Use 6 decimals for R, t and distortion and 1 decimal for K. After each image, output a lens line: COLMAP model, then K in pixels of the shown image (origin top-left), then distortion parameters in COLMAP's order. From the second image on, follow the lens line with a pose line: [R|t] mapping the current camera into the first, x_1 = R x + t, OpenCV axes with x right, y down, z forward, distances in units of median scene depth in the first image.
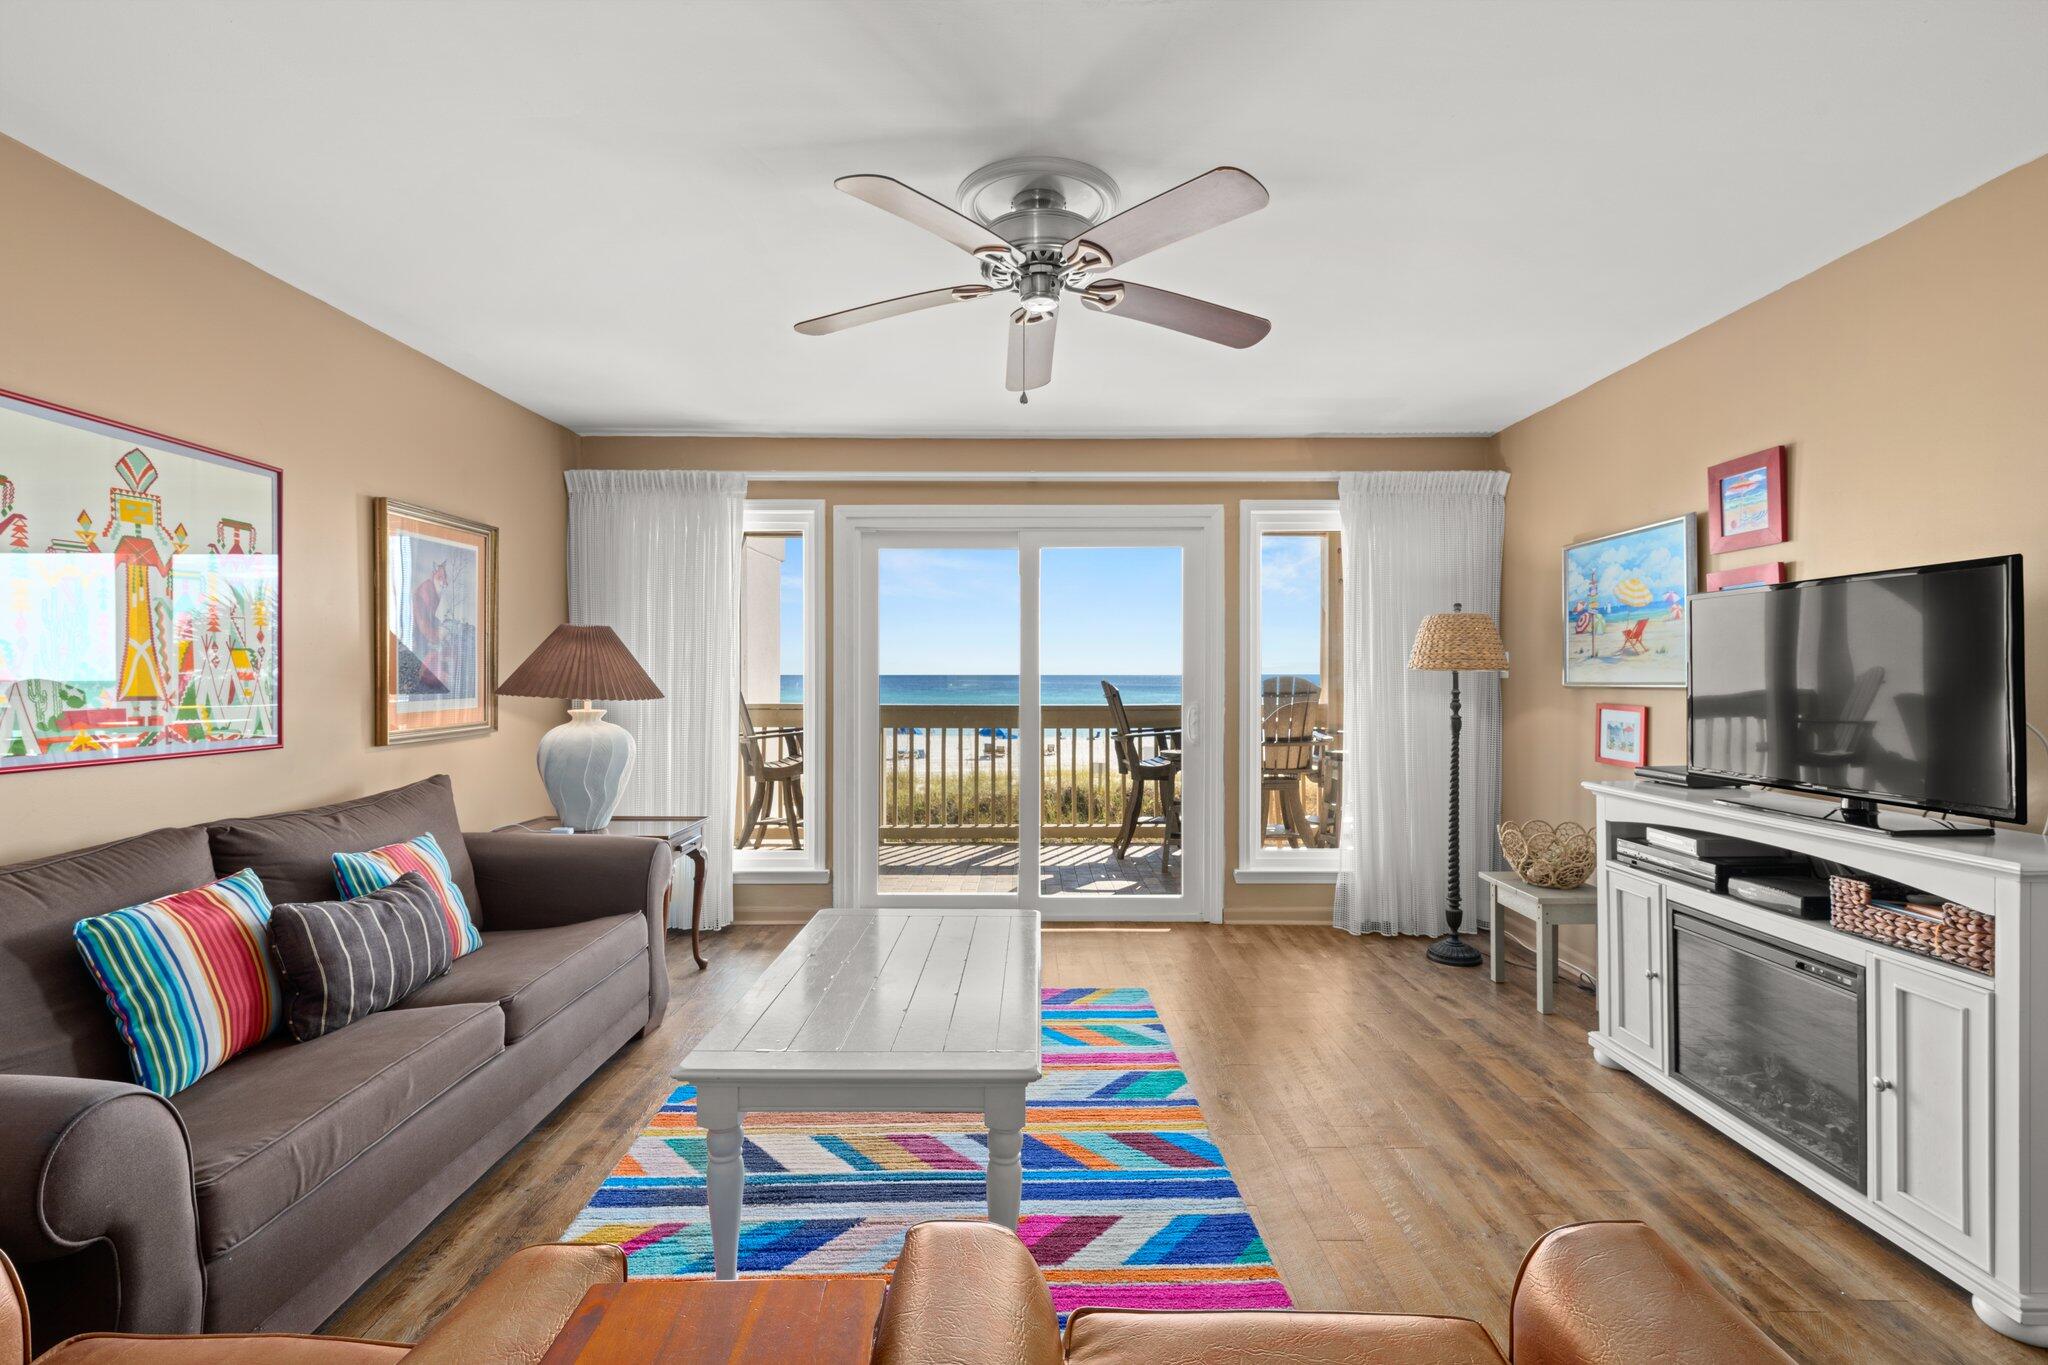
lens RADIAL K [[917.8, 0, 1024.4], [0, 917.8, 672.3], [0, 0, 1]] dist [0.003911, -0.000427]
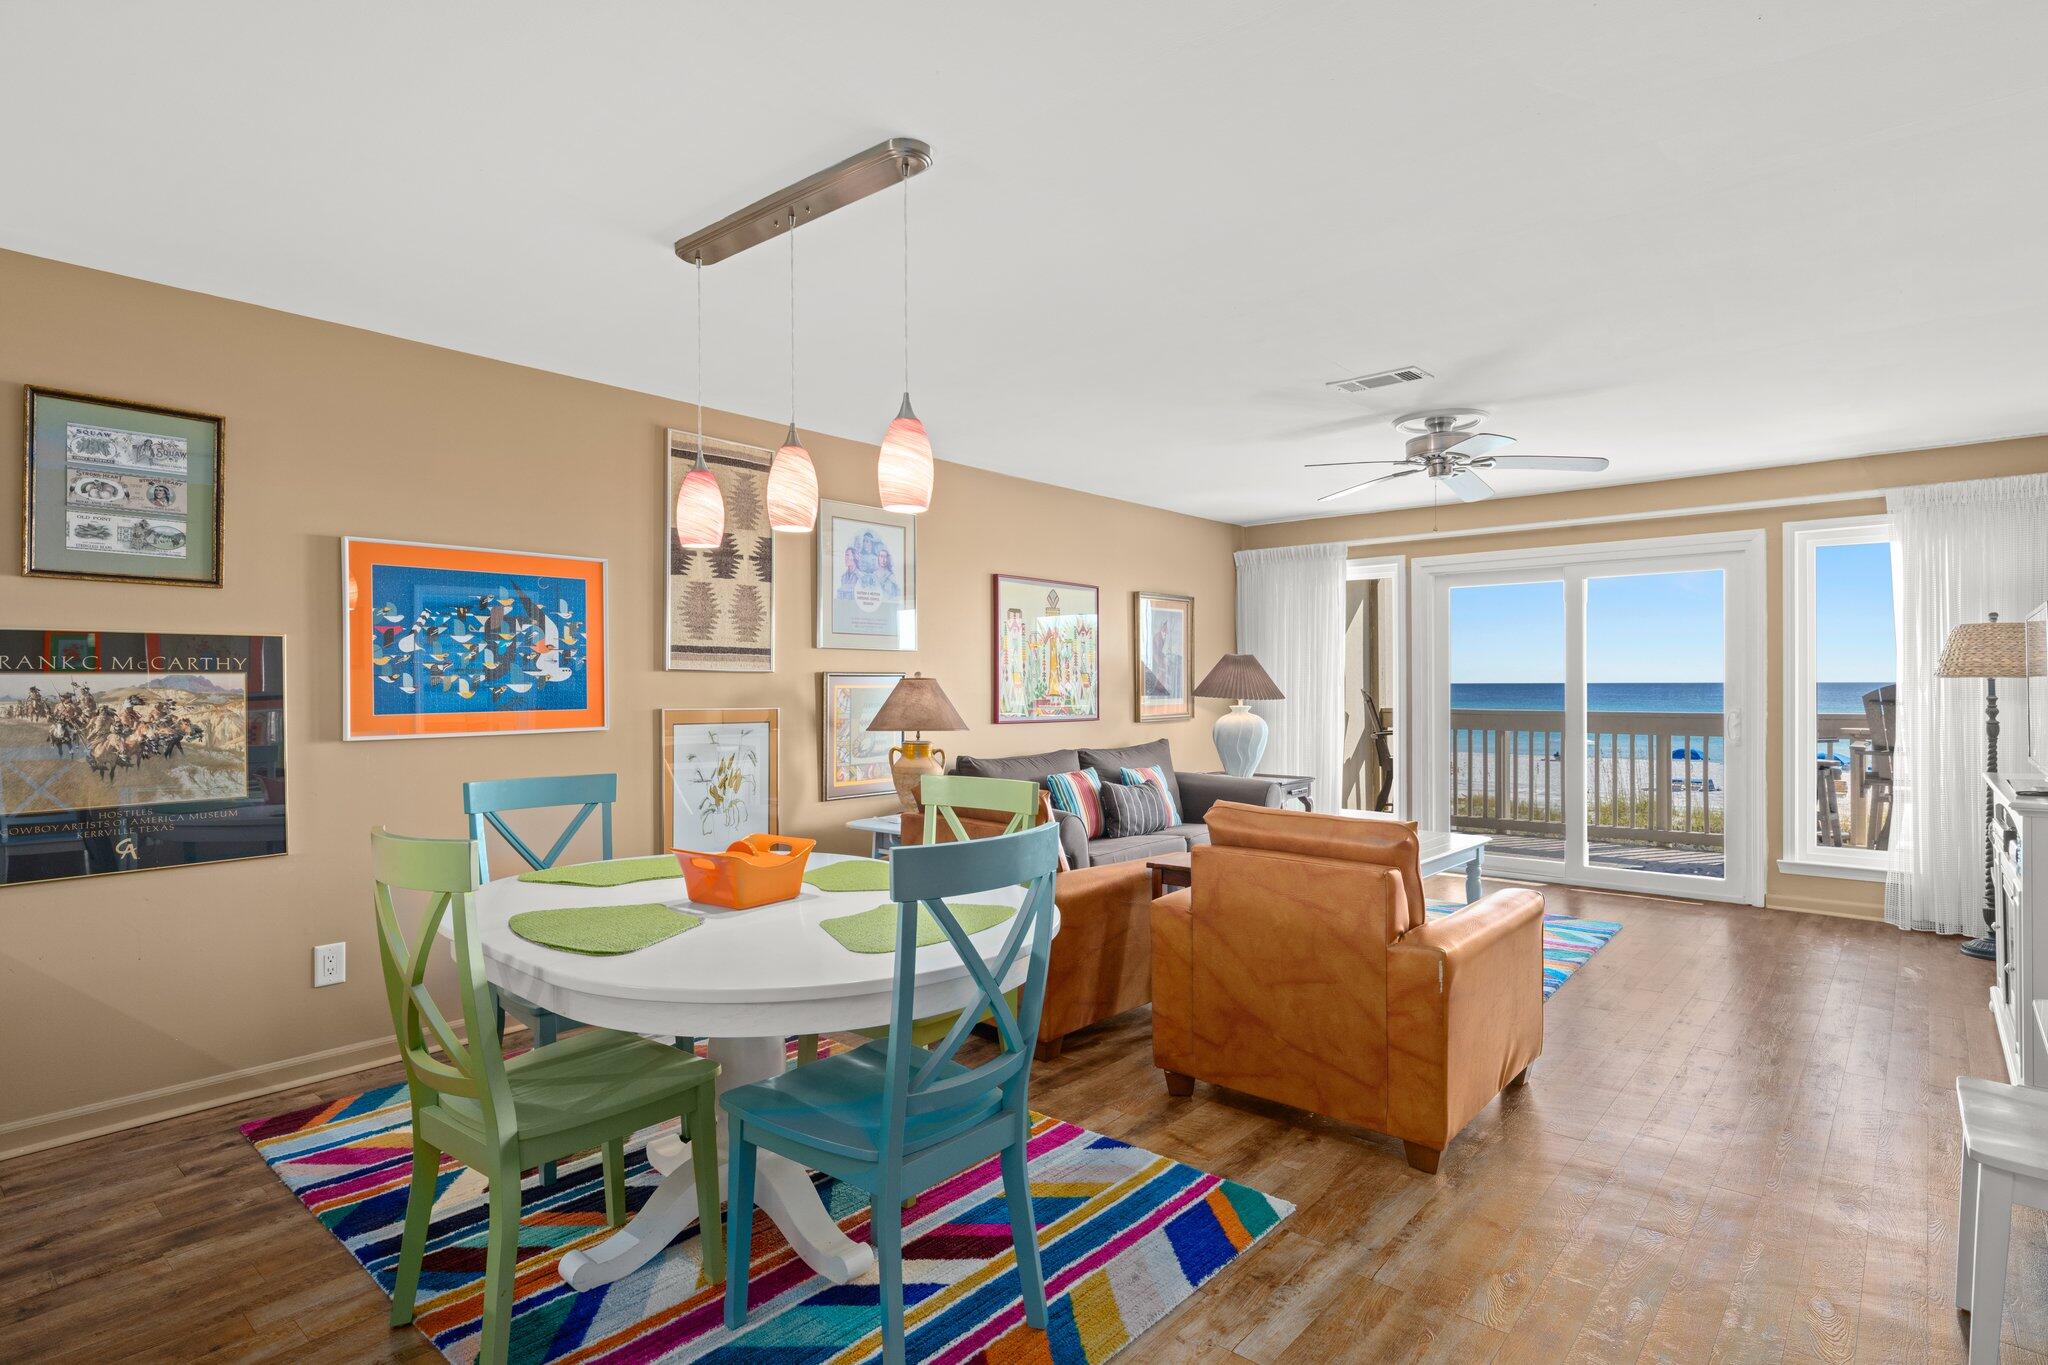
lens RADIAL K [[1040.5, 0, 1037.5], [0, 1040.5, 686.5], [0, 0, 1]] dist [-0.000811, -0.000642]
pose [[0.762651, -0.002328, -0.646806, 0.445285], [0.005376, 0.999982, 0.002741, -0.000686], [0.646787, -0.005568, 0.762650, -0.646233]]
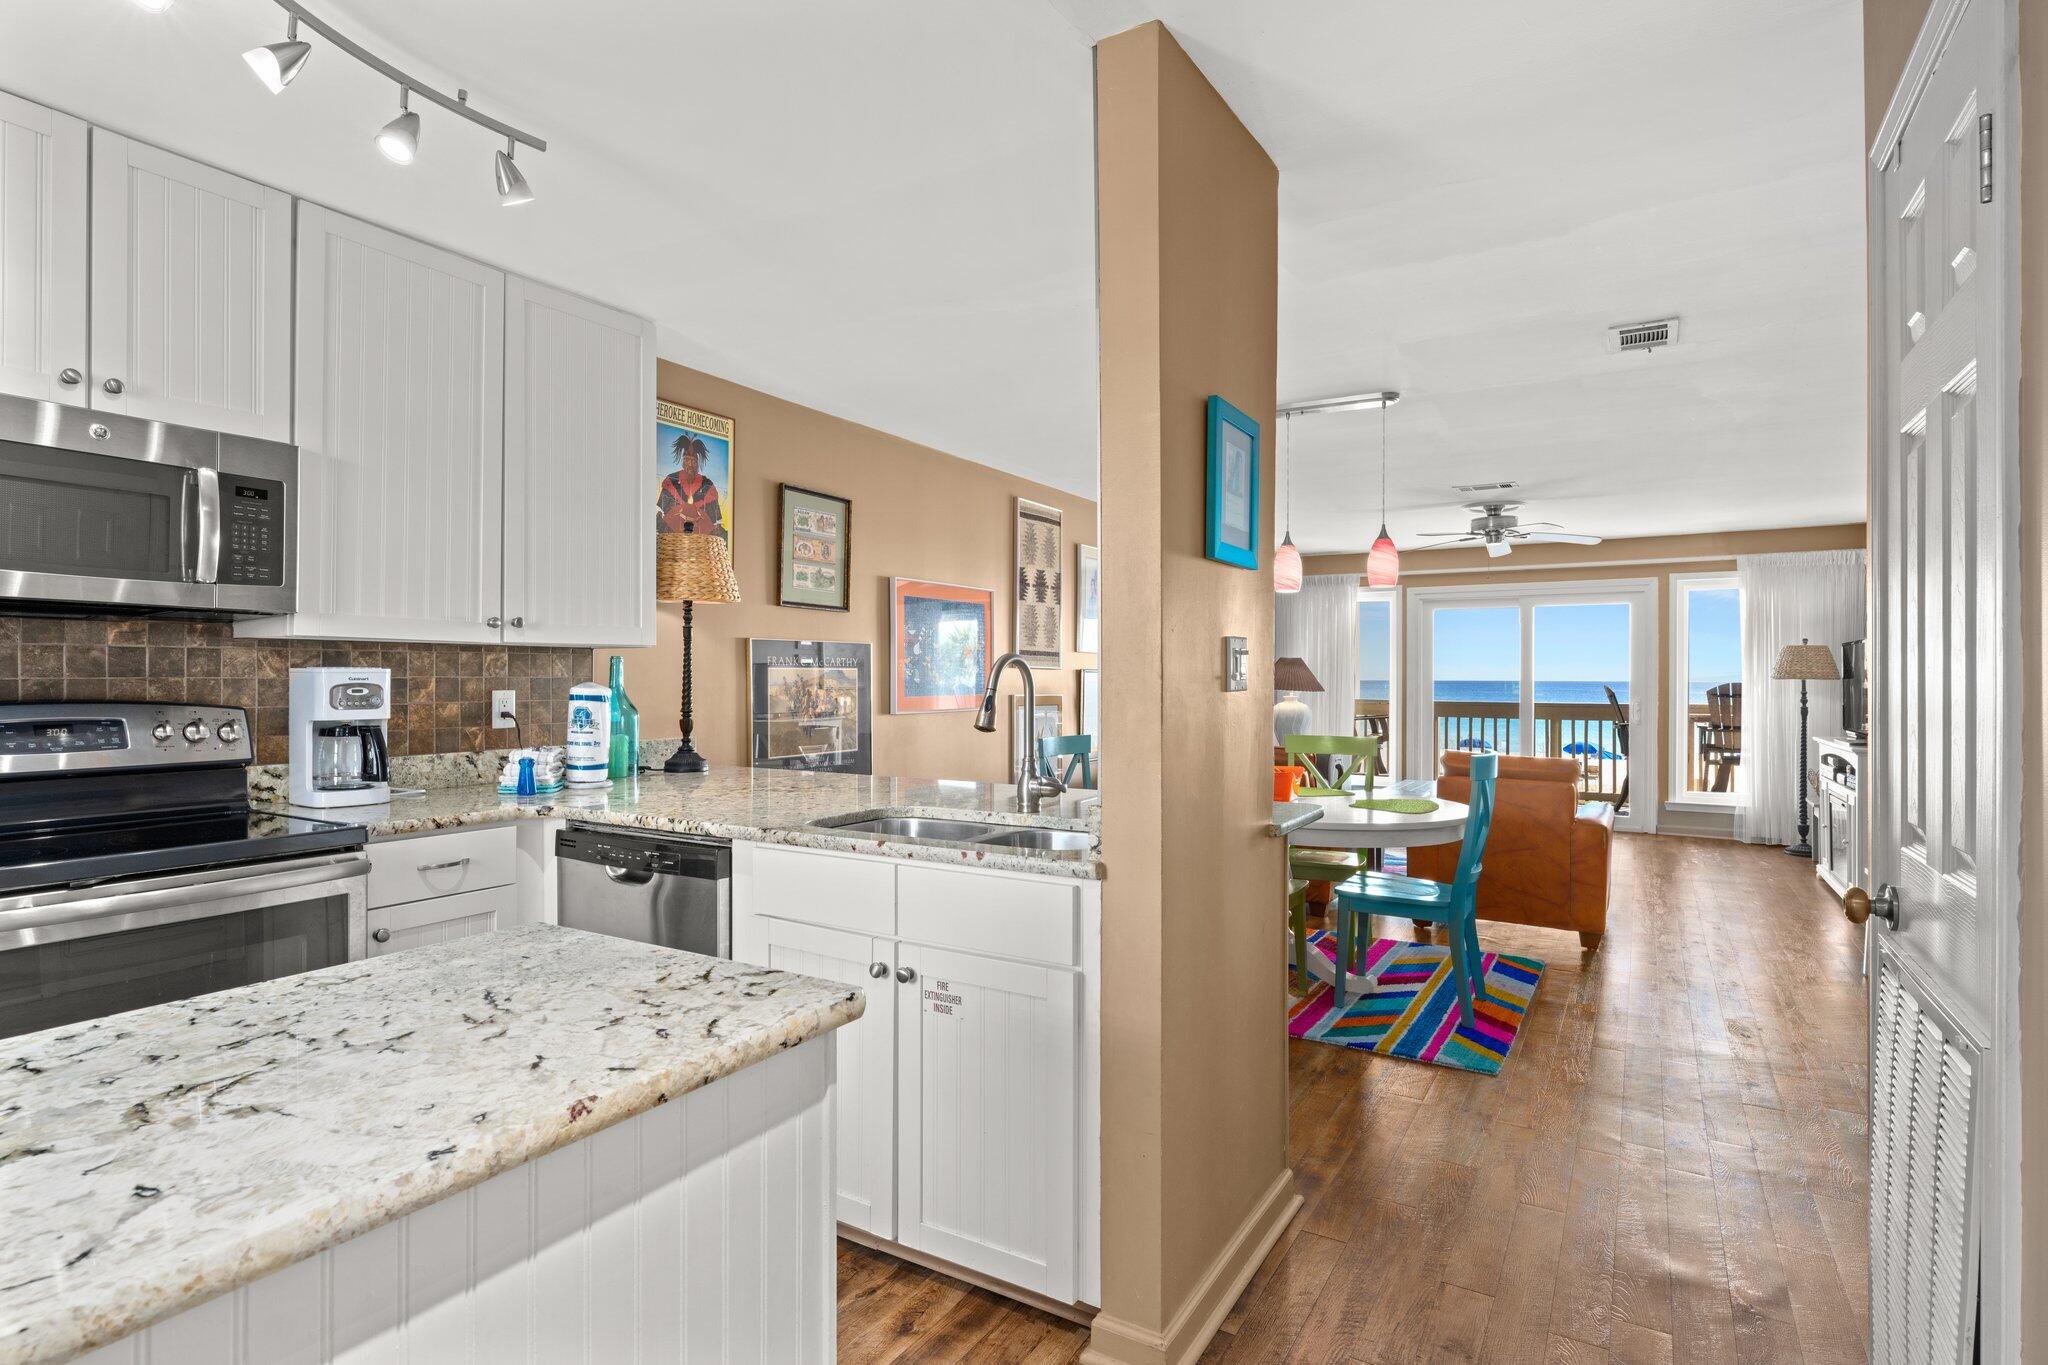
lens RADIAL K [[1040.5, 0, 1026.9], [0, 1040.5, 675.1], [0, 0, 1]] dist [-0.000811, -0.000642]
pose [[0.863502, 0.002040, -0.504342, 0.225658], [-0.003228, 0.999994, -0.001482, -0.003343], [0.504335, 0.002907, 0.863503, -1.440458]]
